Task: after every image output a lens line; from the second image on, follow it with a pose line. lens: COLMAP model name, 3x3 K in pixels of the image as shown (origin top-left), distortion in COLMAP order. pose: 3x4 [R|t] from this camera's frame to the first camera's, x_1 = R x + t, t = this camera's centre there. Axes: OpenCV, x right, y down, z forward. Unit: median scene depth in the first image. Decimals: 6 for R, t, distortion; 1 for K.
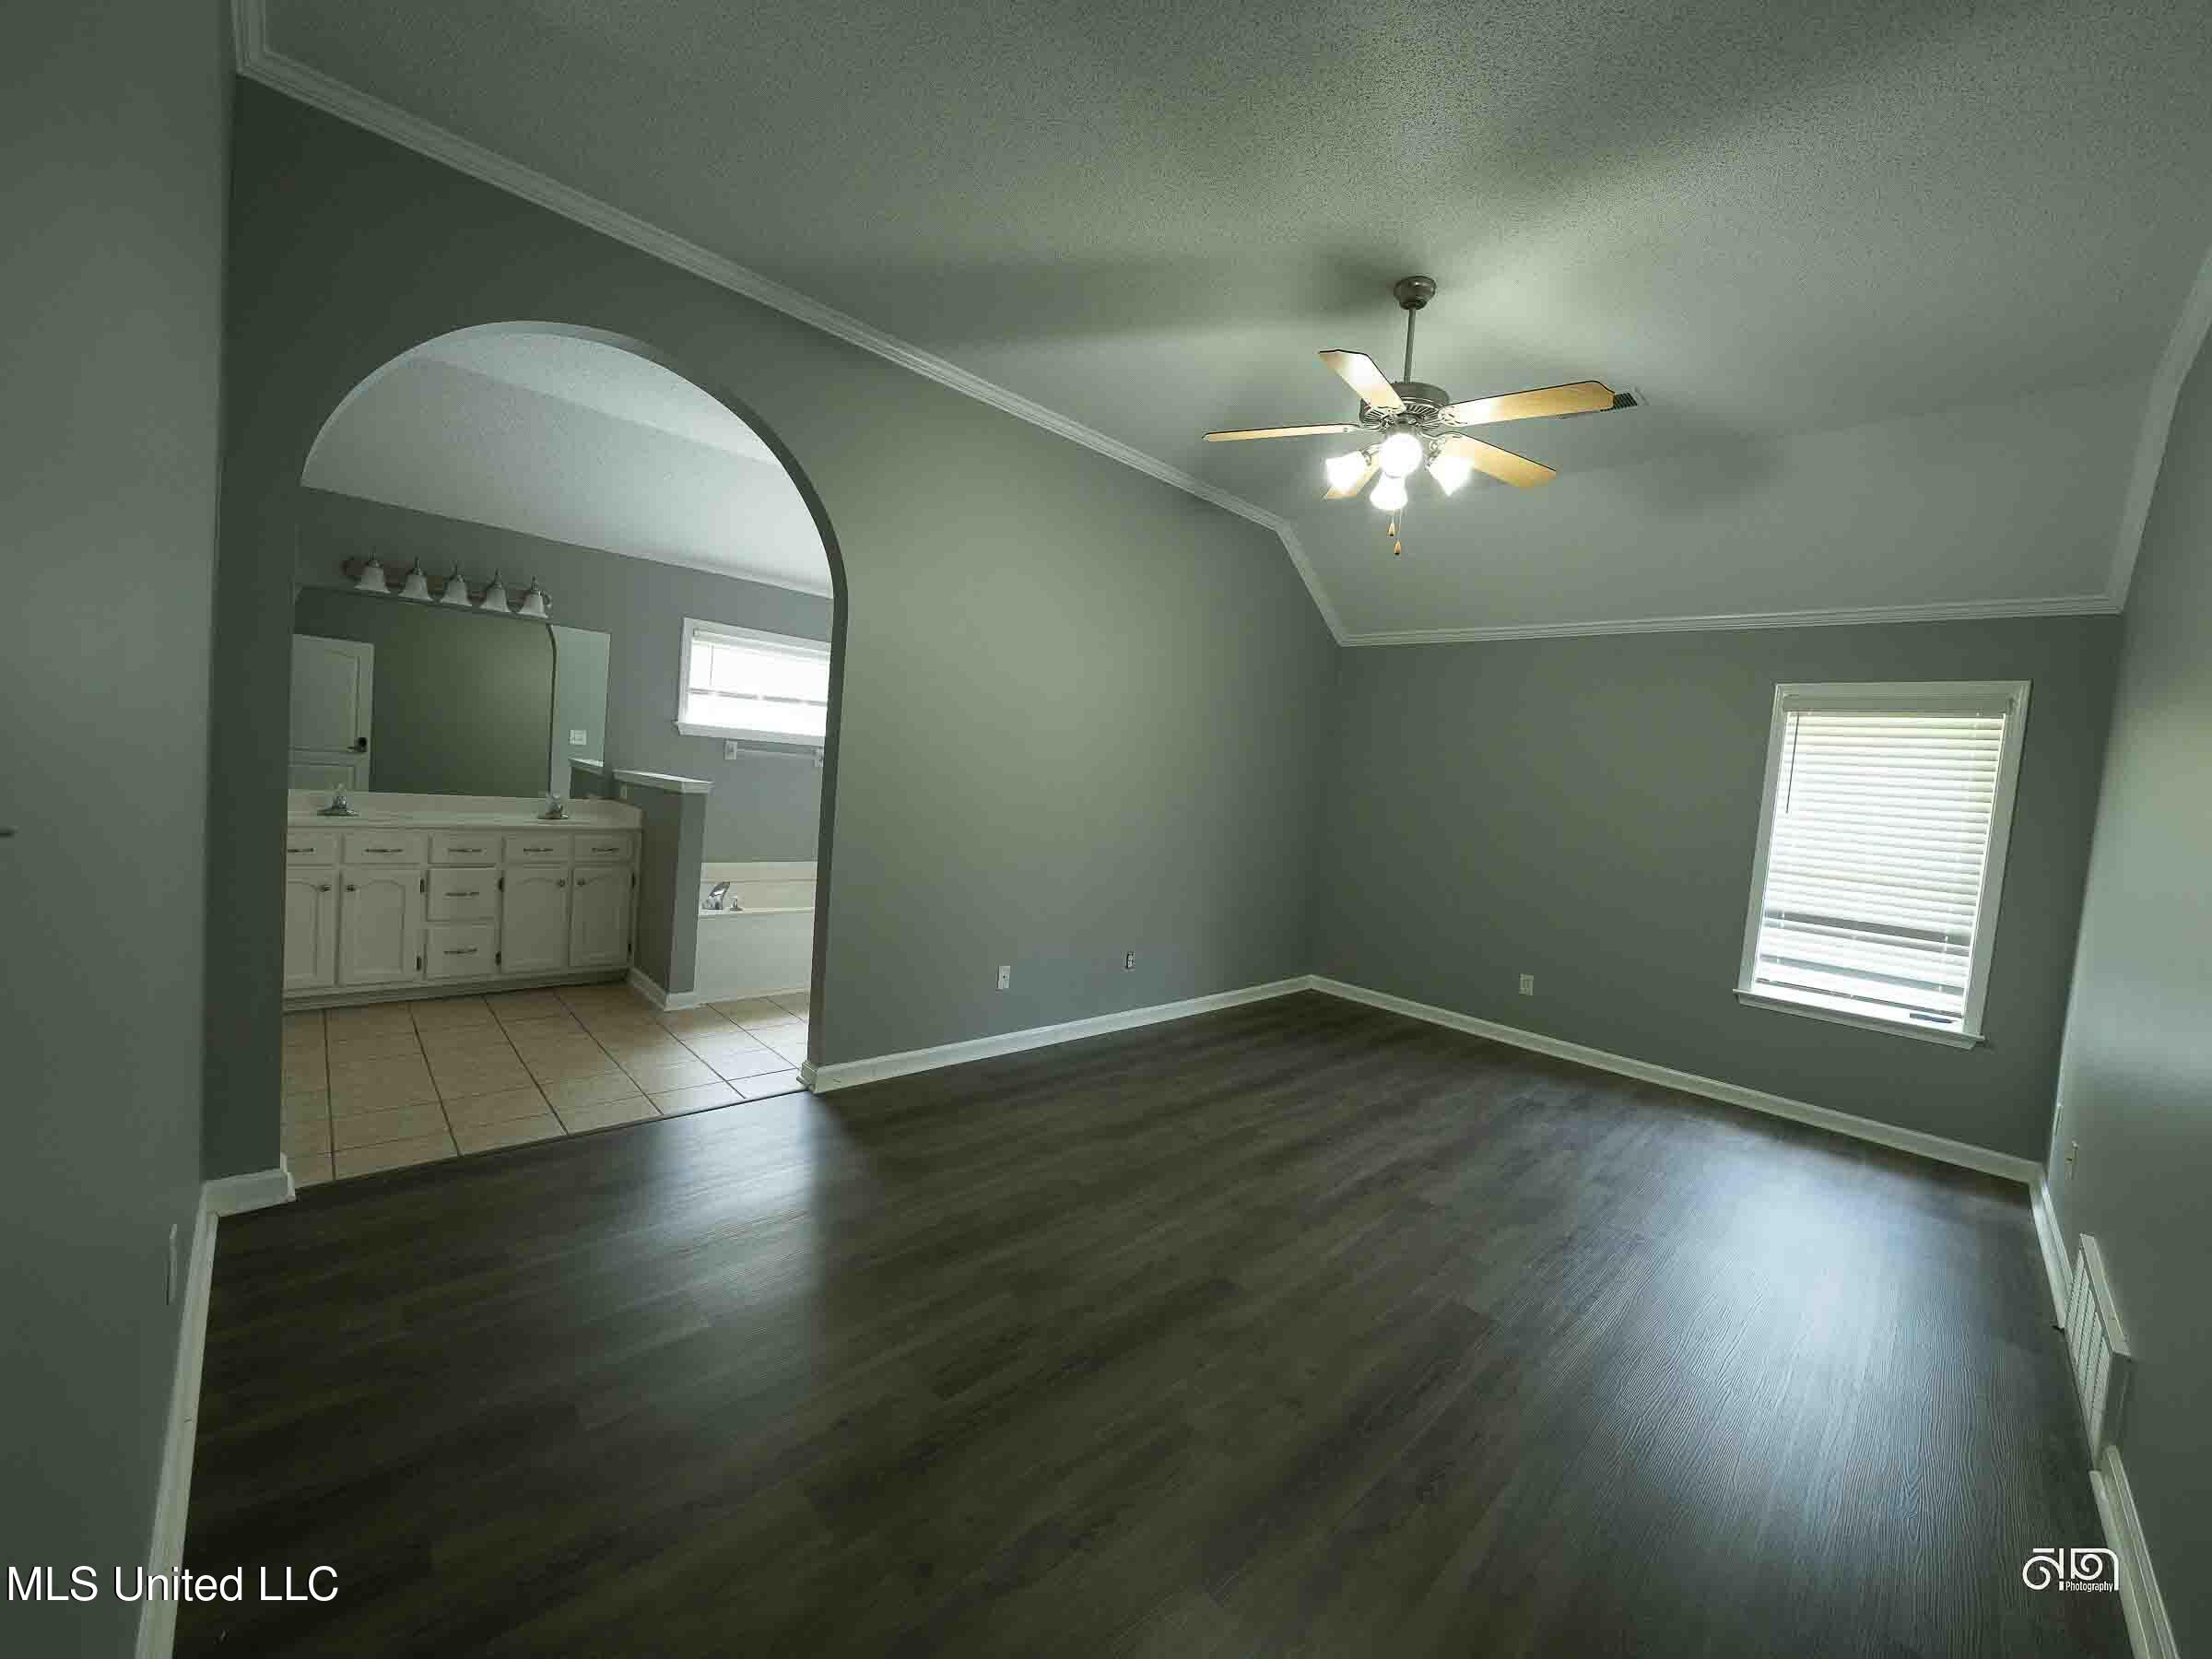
lens RADIAL K [[860.5, 0, 1108.5], [0, 860.5, 828.8], [0, 0, 1]] dist [-0.021842, -0.000229]
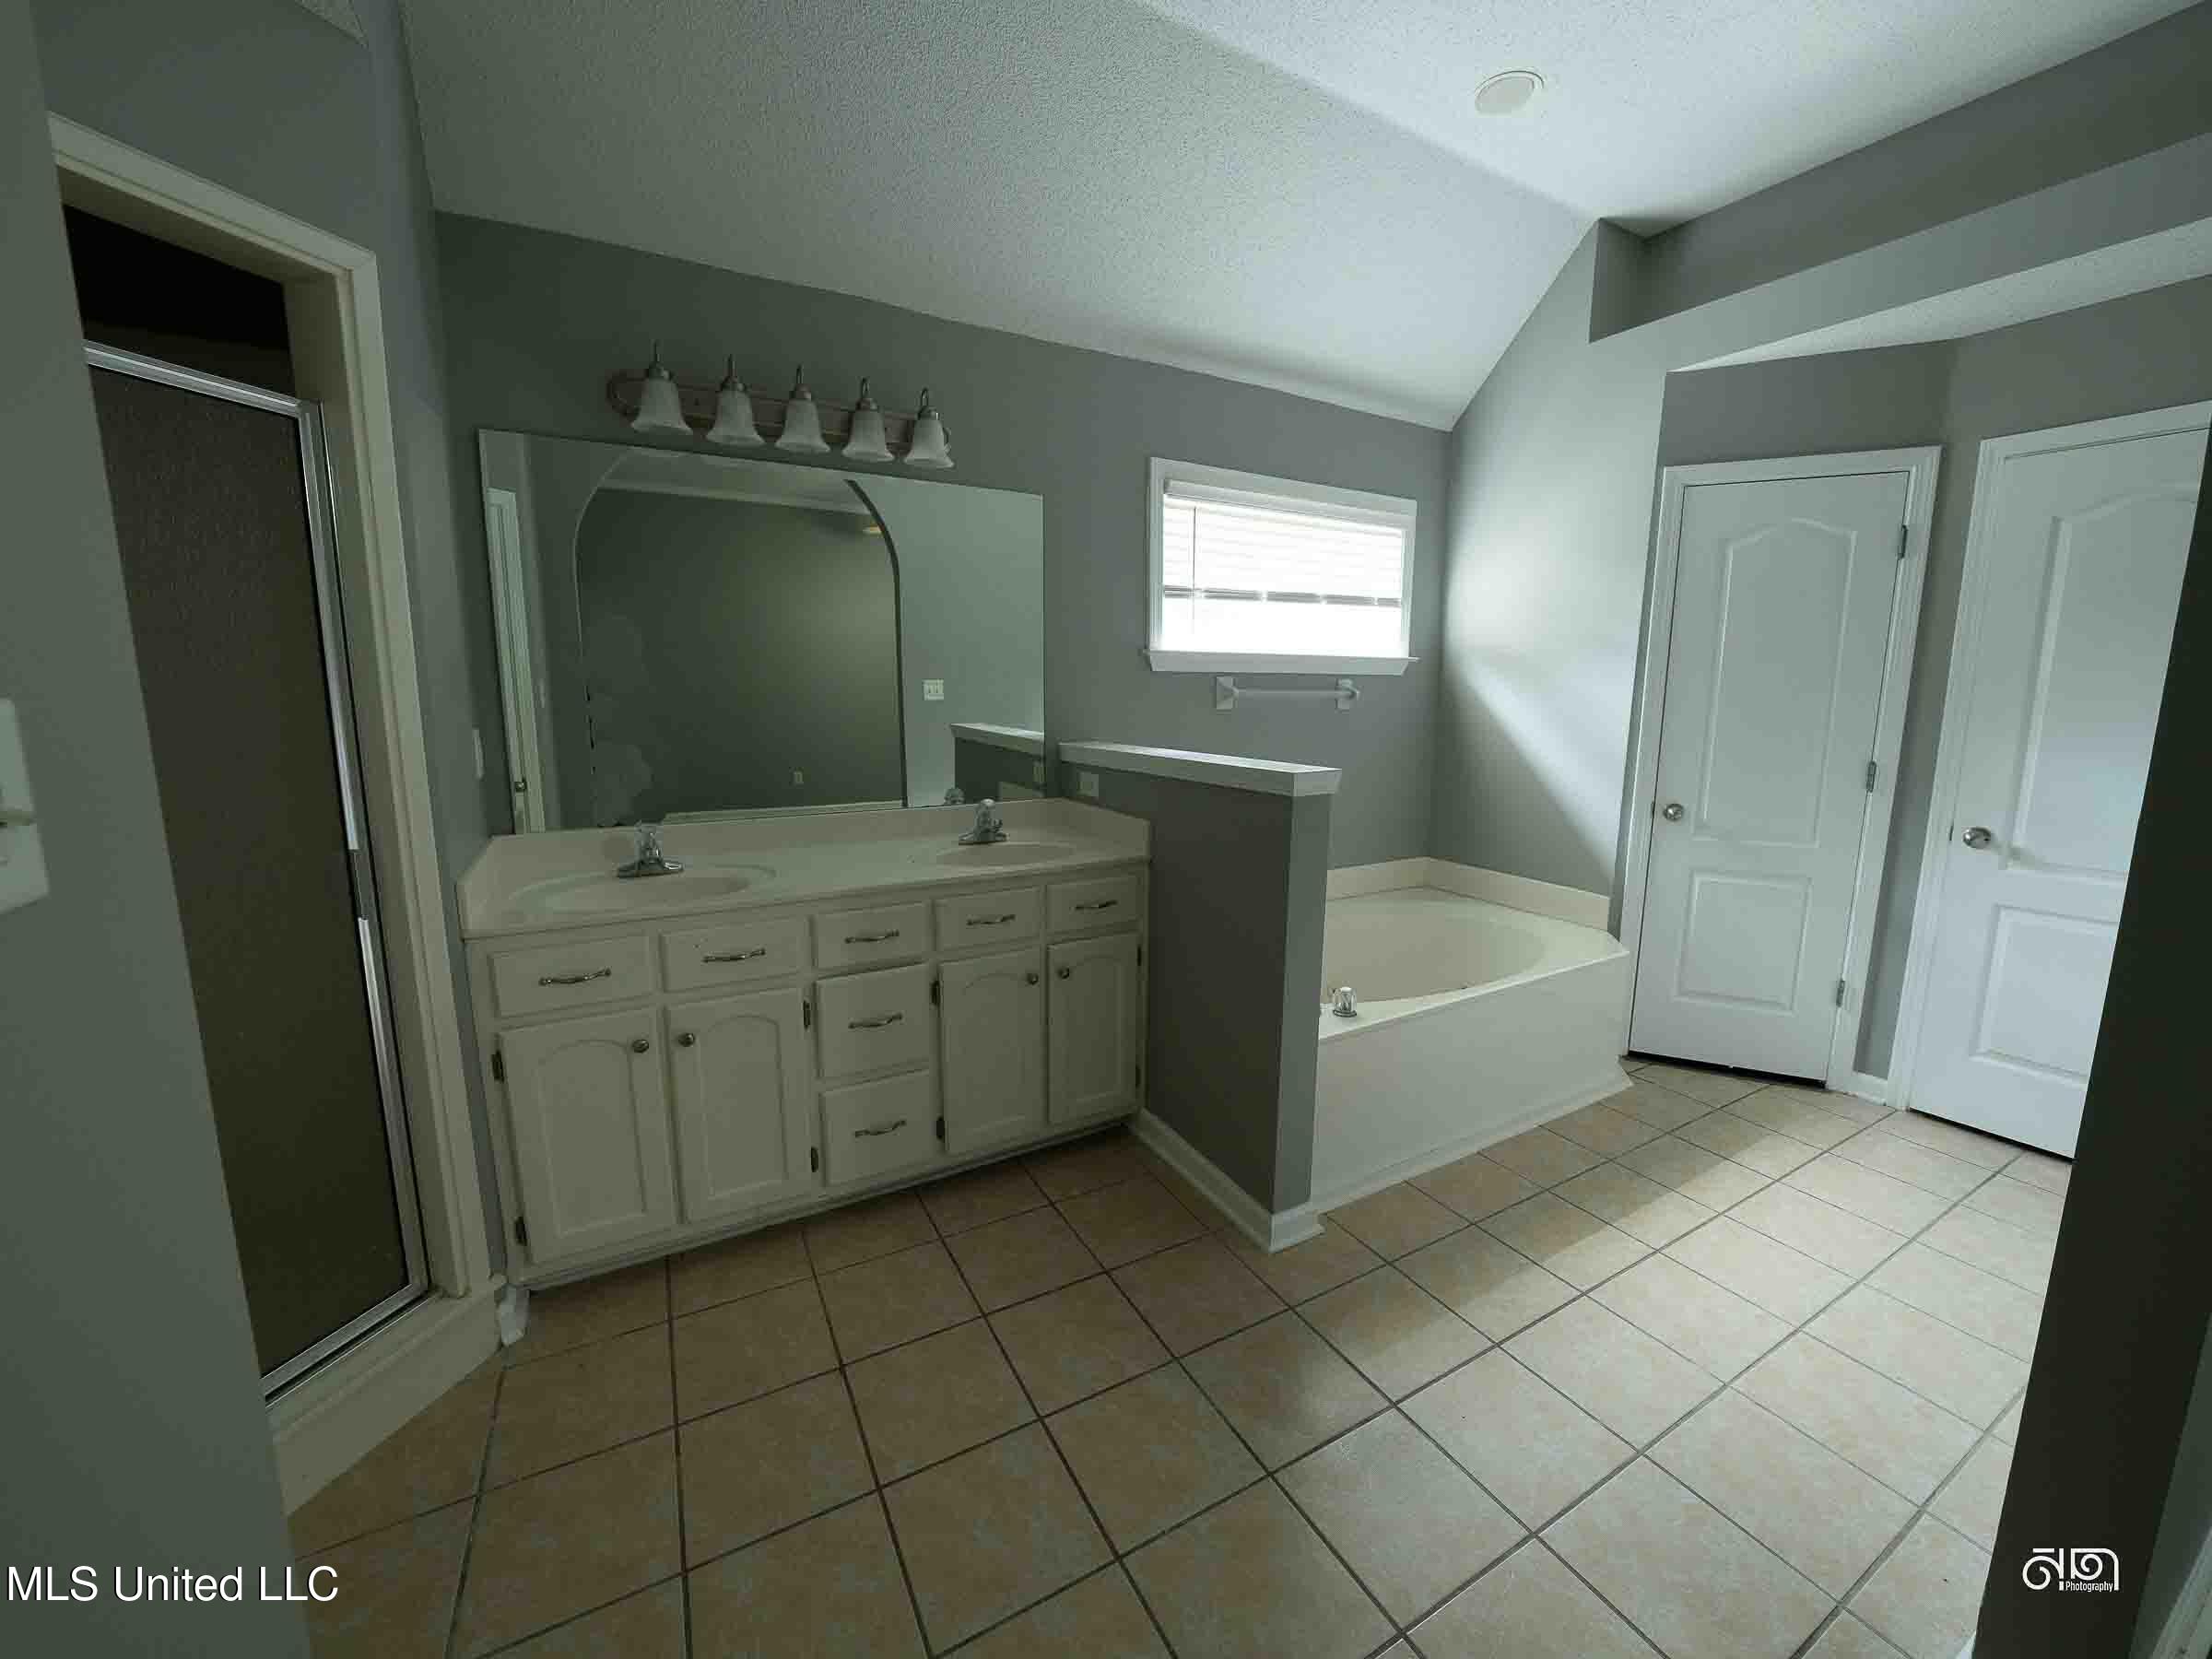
lens RADIAL K [[860.5, 0, 1117.1], [0, 860.5, 823.3], [0, 0, 1]] dist [-0.021842, -0.000229]
pose [[0.964948, -0.040096, -0.259360, -0.488606], [0.062528, 0.994926, 0.078824, -0.072833], [0.254883, -0.092278, 0.962559, 0.560771]]
